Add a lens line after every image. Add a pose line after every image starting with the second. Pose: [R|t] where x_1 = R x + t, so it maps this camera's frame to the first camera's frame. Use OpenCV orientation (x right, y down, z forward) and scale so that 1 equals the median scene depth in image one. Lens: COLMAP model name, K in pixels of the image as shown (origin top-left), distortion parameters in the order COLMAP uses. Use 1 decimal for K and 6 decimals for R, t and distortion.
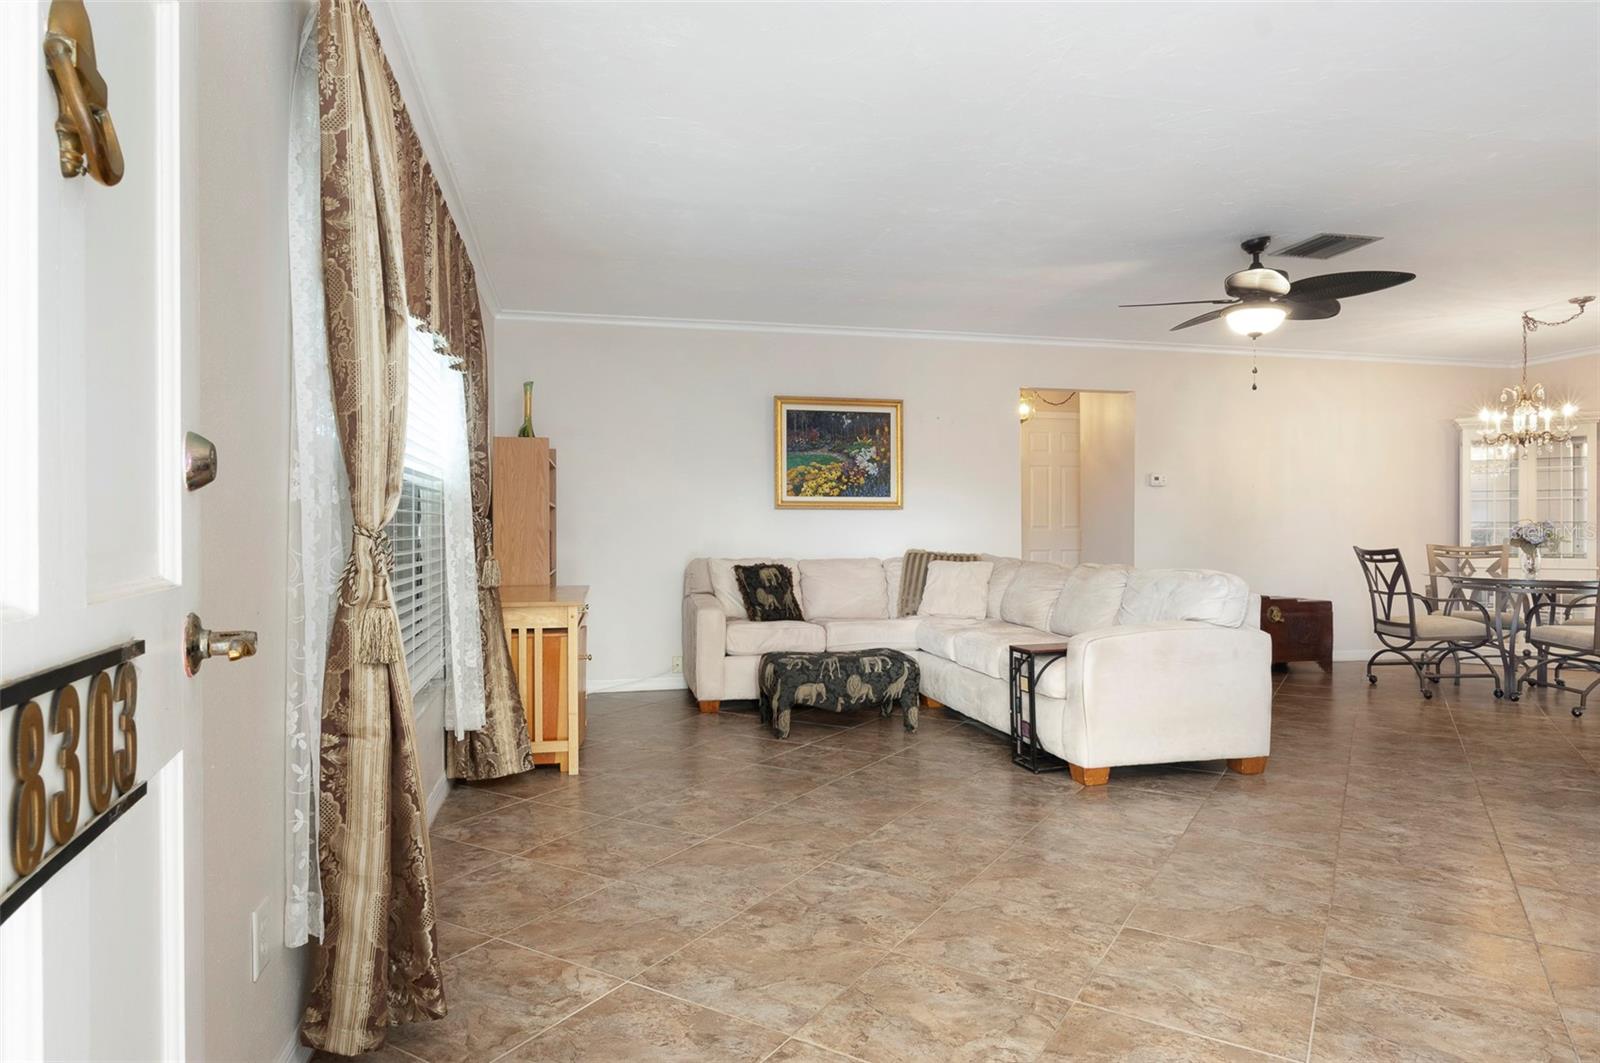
lens RADIAL K [[920.7, 0, 800.4], [0, 920.7, 528.7], [0, 0, 1]] dist [-0.004299, -0.005506]
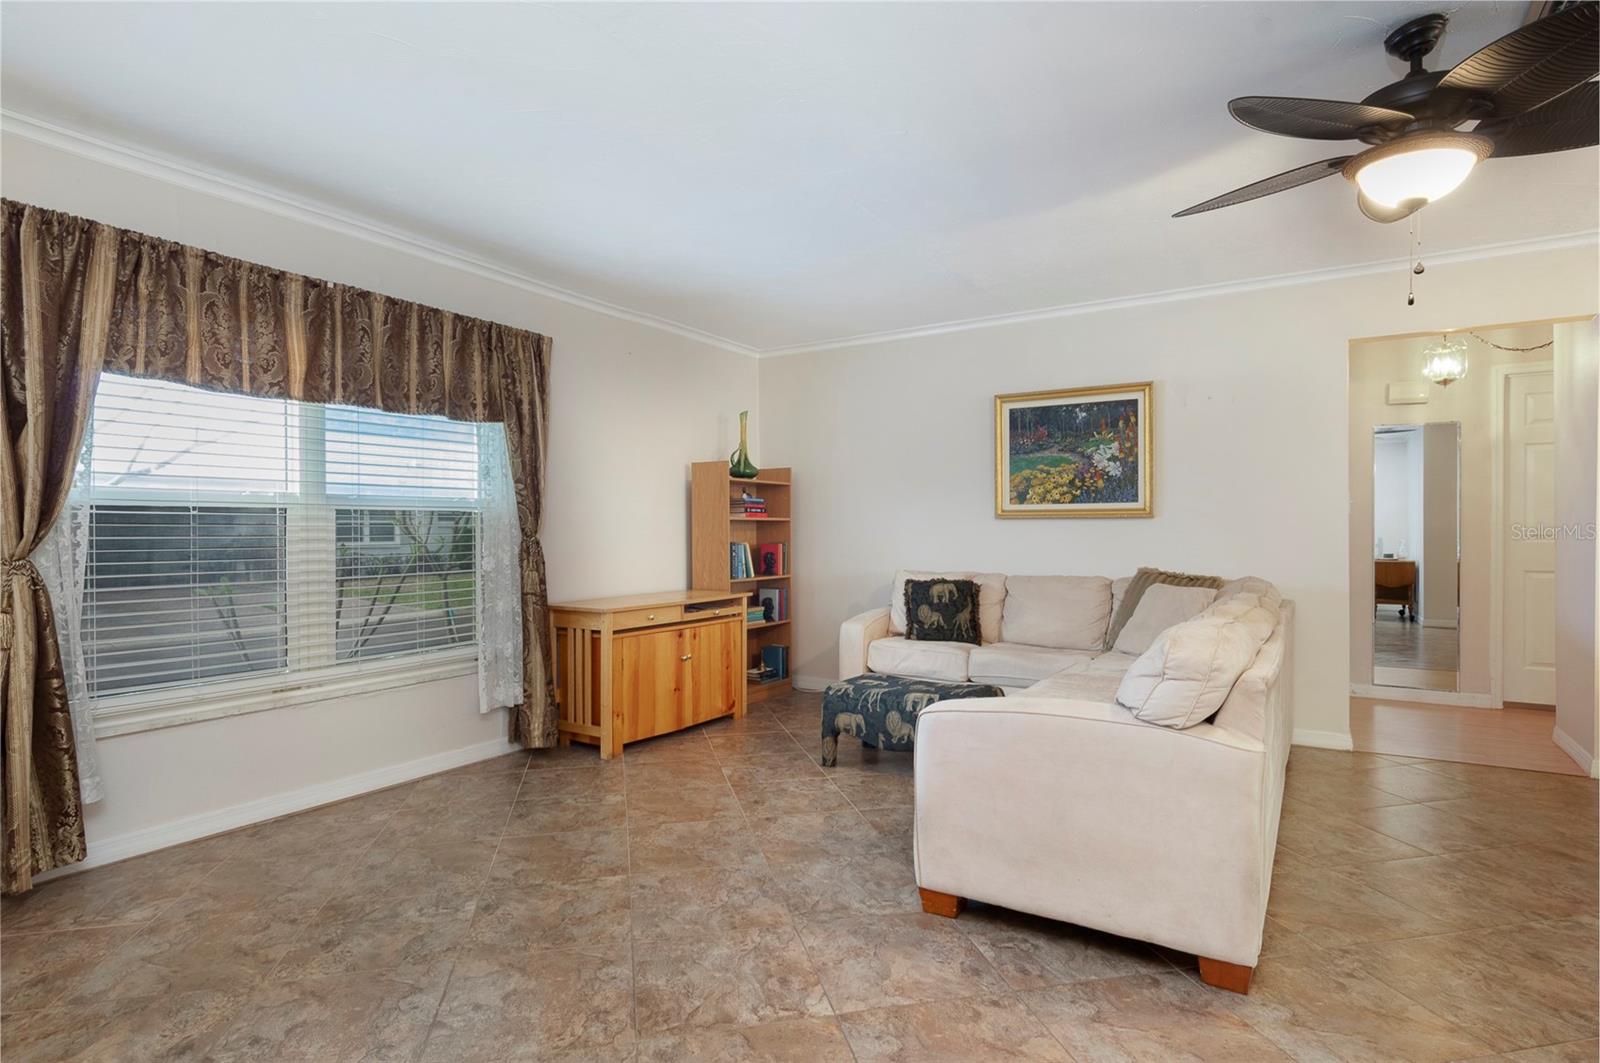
lens RADIAL K [[825.6, 0, 795.9], [0, 825.6, 530.2], [0, 0, 1]] dist [0.001012, -0.000140]
pose [[0.710446, 0.000475, -0.703752, 0.587266], [0.003687, 0.999984, 0.004397, -0.020527], [0.703742, -0.005719, 0.710432, 0.393205]]
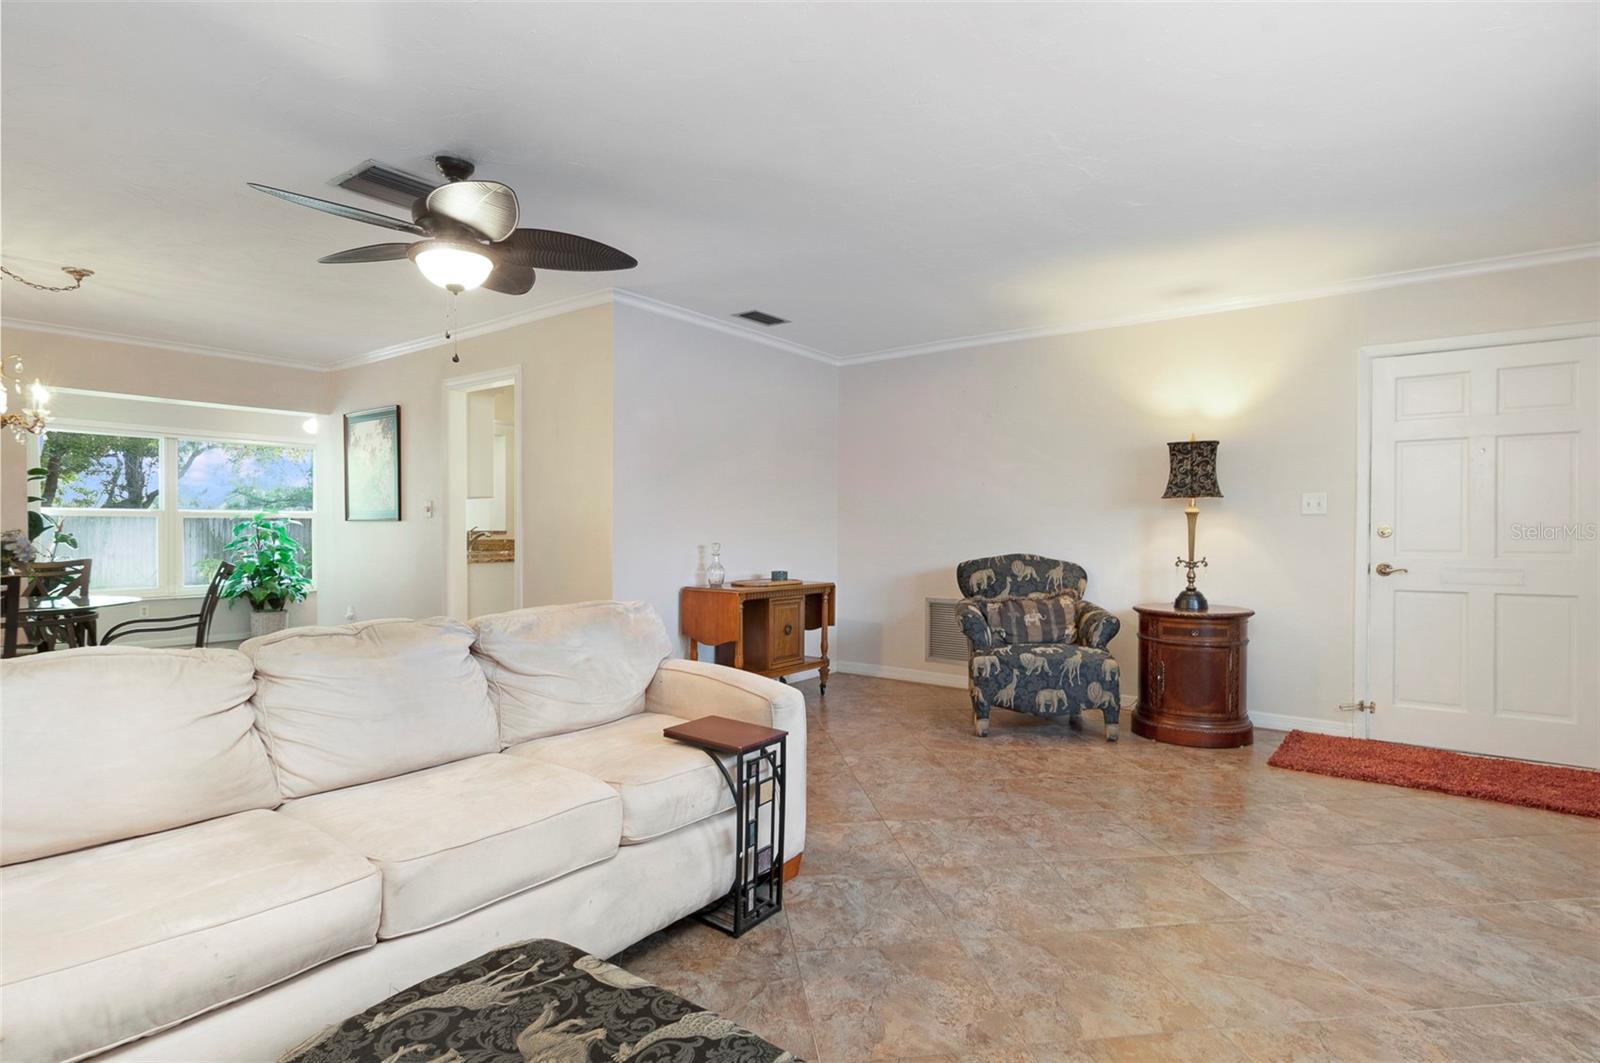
lens RADIAL K [[825.6, 0, 791.9], [0, 825.6, 537.0], [0, 0, 1]] dist [0.001012, -0.000140]
pose [[-0.640471, -0.008342, 0.767937, -0.196631], [-0.003916, 0.999963, 0.007596, -0.015824], [-0.767972, 0.001858, -0.640480, 1.229895]]
